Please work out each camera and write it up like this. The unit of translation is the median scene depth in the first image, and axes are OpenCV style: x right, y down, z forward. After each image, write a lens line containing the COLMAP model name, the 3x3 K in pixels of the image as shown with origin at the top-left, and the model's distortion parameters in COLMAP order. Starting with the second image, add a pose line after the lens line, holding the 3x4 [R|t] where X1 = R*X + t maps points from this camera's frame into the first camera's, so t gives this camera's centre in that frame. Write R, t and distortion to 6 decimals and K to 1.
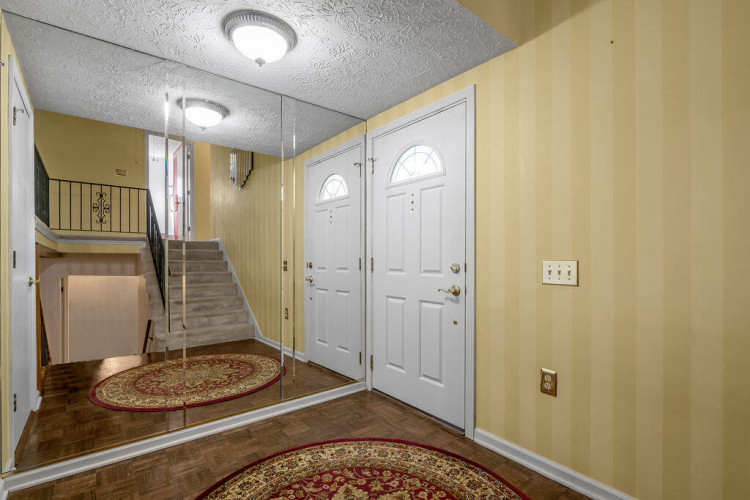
lens RADIAL K [[339.6, 0, 364.5], [0, 339.6, 259.9], [0, 0, 1]] dist [0.019771, 0.000348]
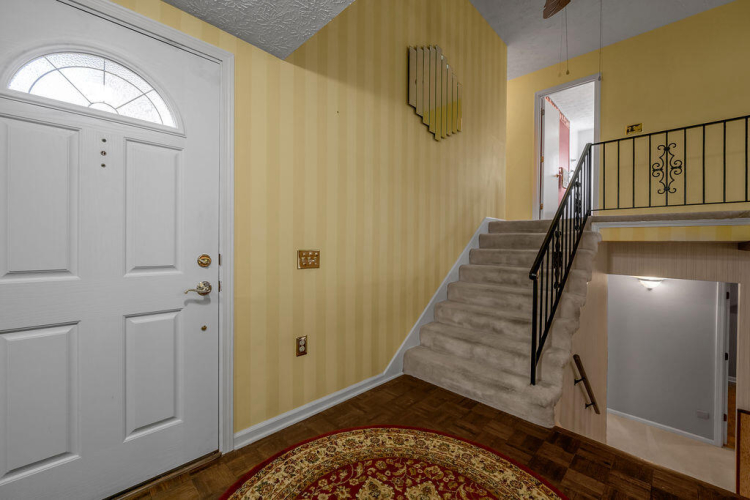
lens RADIAL K [[314.4, 0, 370.4], [0, 314.4, 245.3], [0, 0, 1]] dist [-0.006636, 0.001057]
pose [[-0.105111, -0.003068, 0.994456, -0.508624], [-0.002932, 0.999992, 0.002775, -0.015192], [-0.994456, -0.002624, -0.105120, 0.688444]]
